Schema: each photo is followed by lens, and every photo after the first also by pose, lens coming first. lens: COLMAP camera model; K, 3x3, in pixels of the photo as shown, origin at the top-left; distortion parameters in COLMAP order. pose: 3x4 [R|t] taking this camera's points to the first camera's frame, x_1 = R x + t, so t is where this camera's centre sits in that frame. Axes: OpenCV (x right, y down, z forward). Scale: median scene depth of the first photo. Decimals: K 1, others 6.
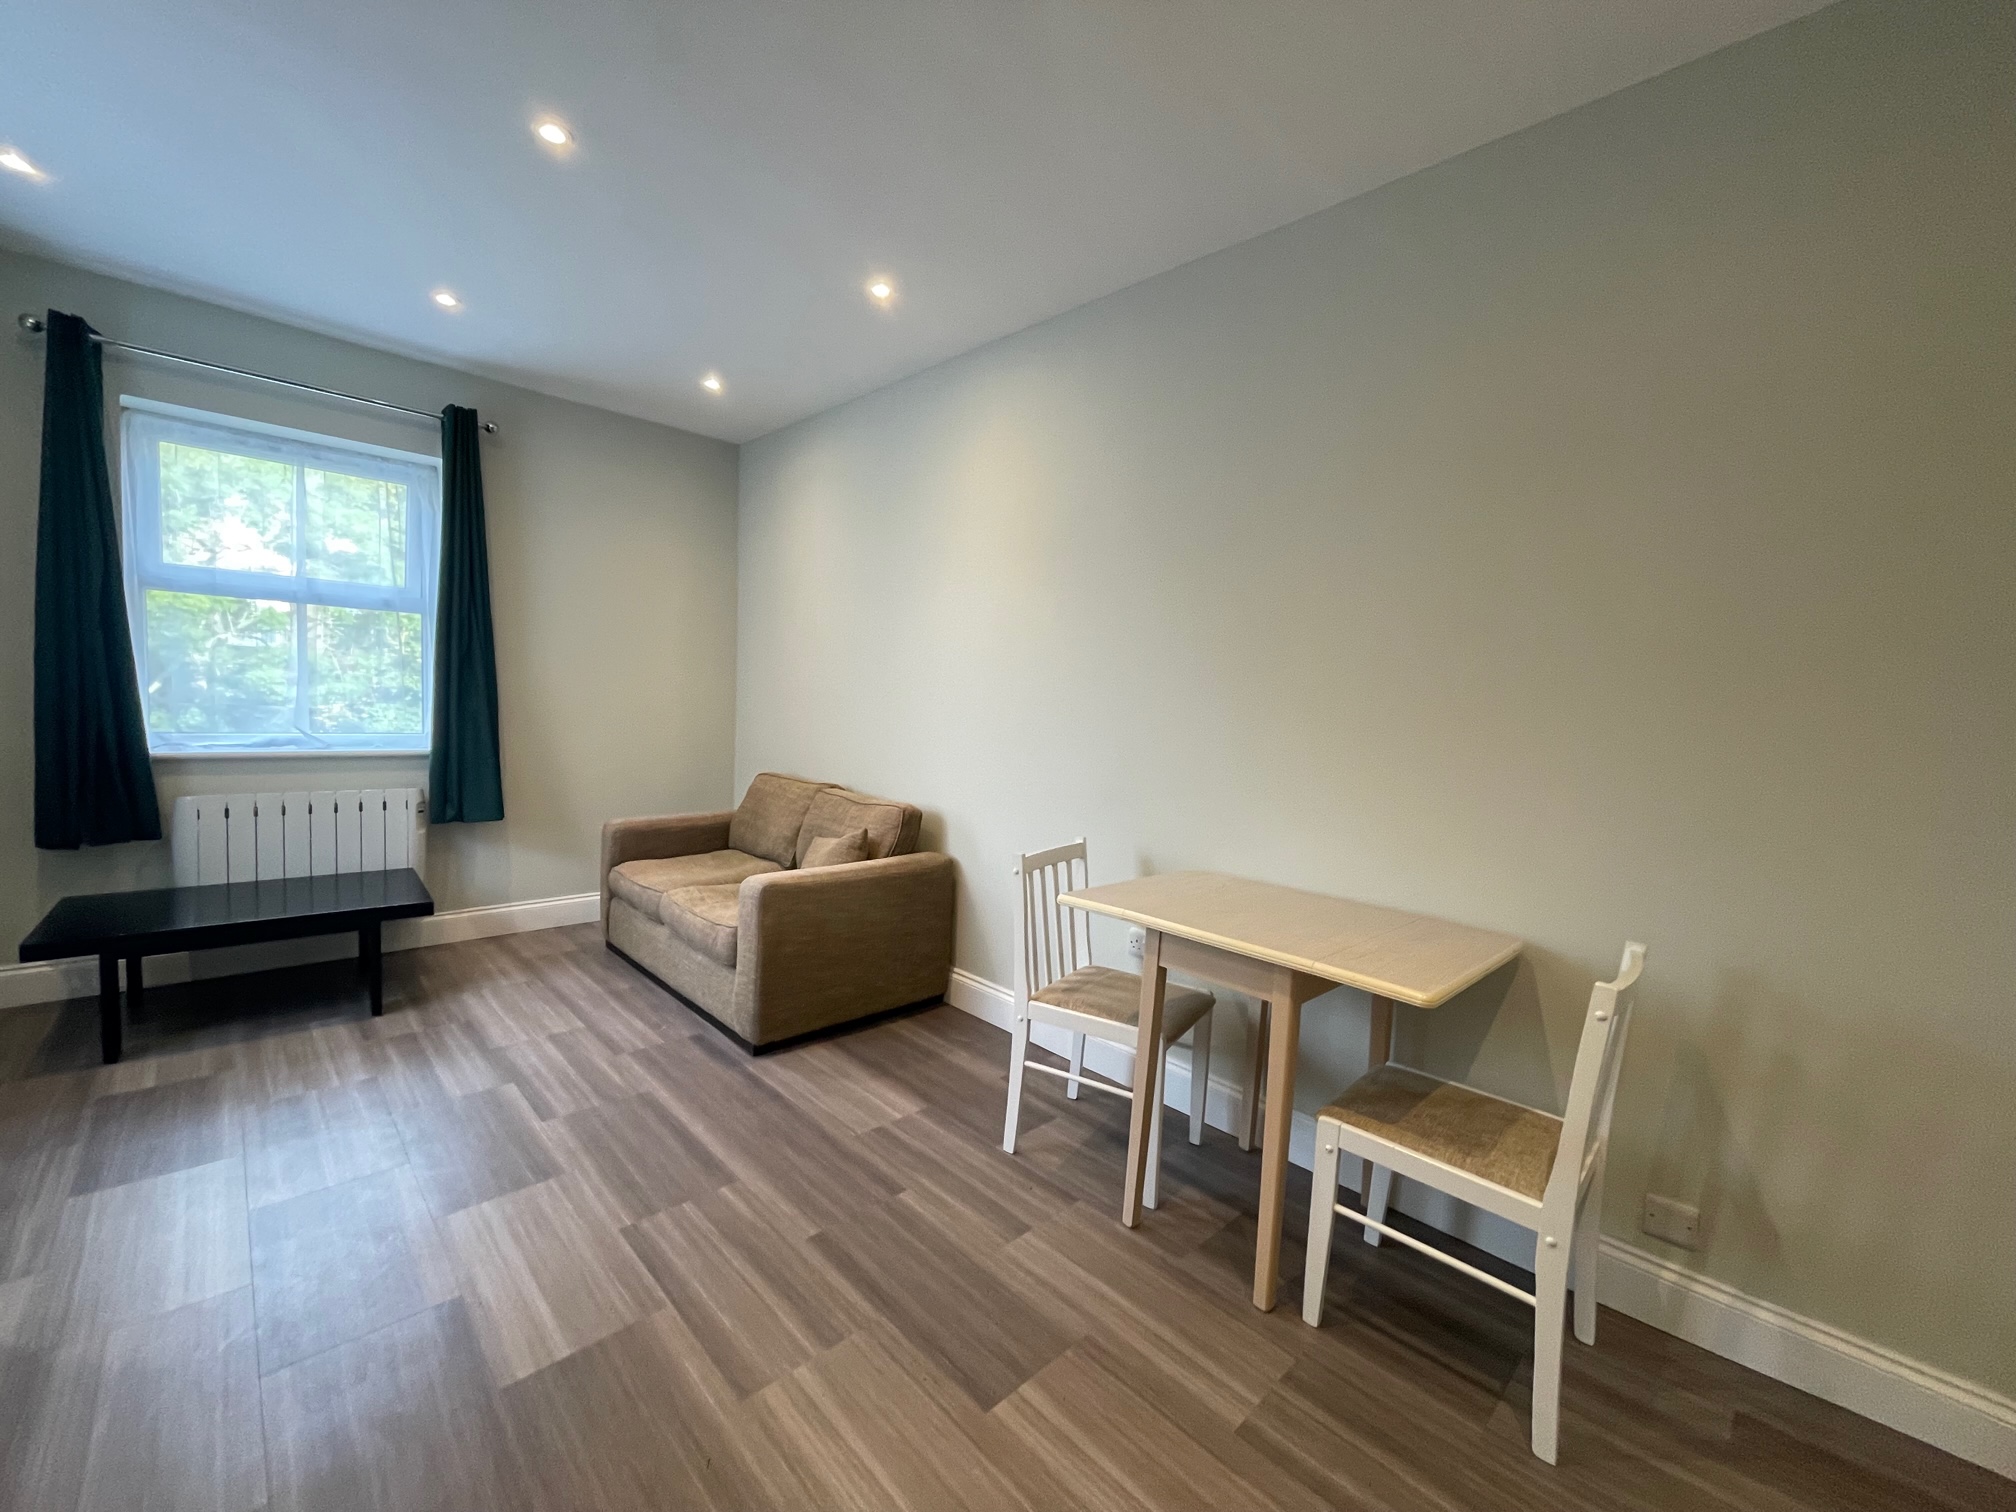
lens RADIAL K [[818.8, 0, 997.5], [0, 818.8, 762.8], [0, 0, 1]] dist [-0.006758, 0.001867]
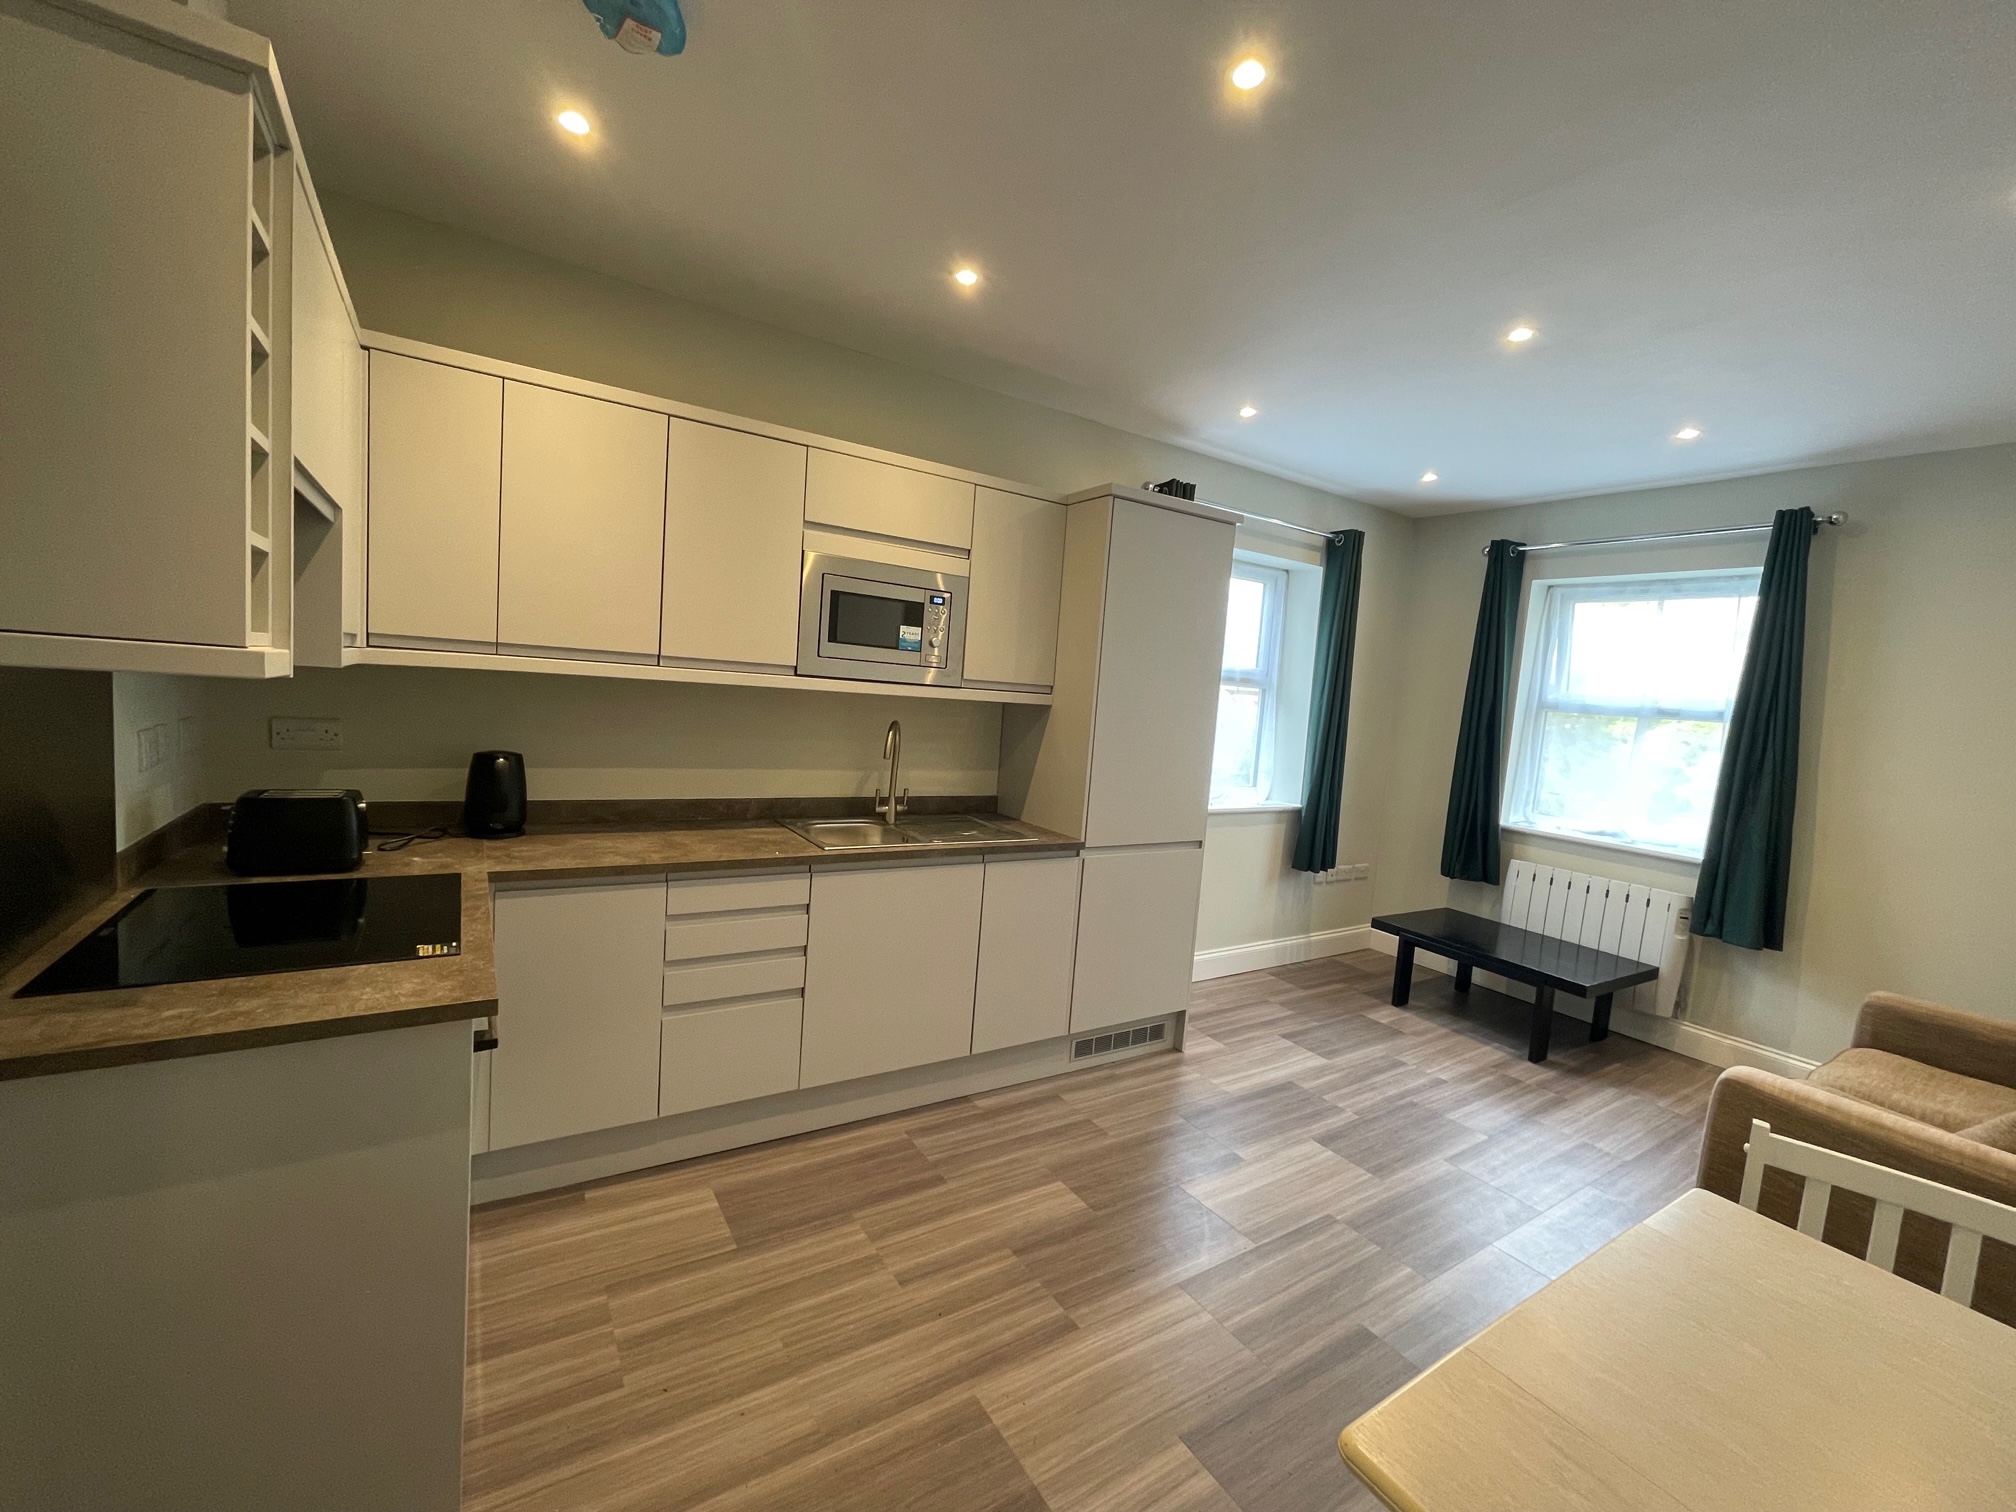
lens RADIAL K [[818.8, 0, 1002.1], [0, 818.8, 768.4], [0, 0, 1]] dist [-0.006758, 0.001867]
pose [[-0.199824, 0.039933, -0.979018, 0.522576], [-0.159631, 0.984493, 0.072739, -0.071894], [0.966741, 0.170817, -0.190351, 0.393536]]
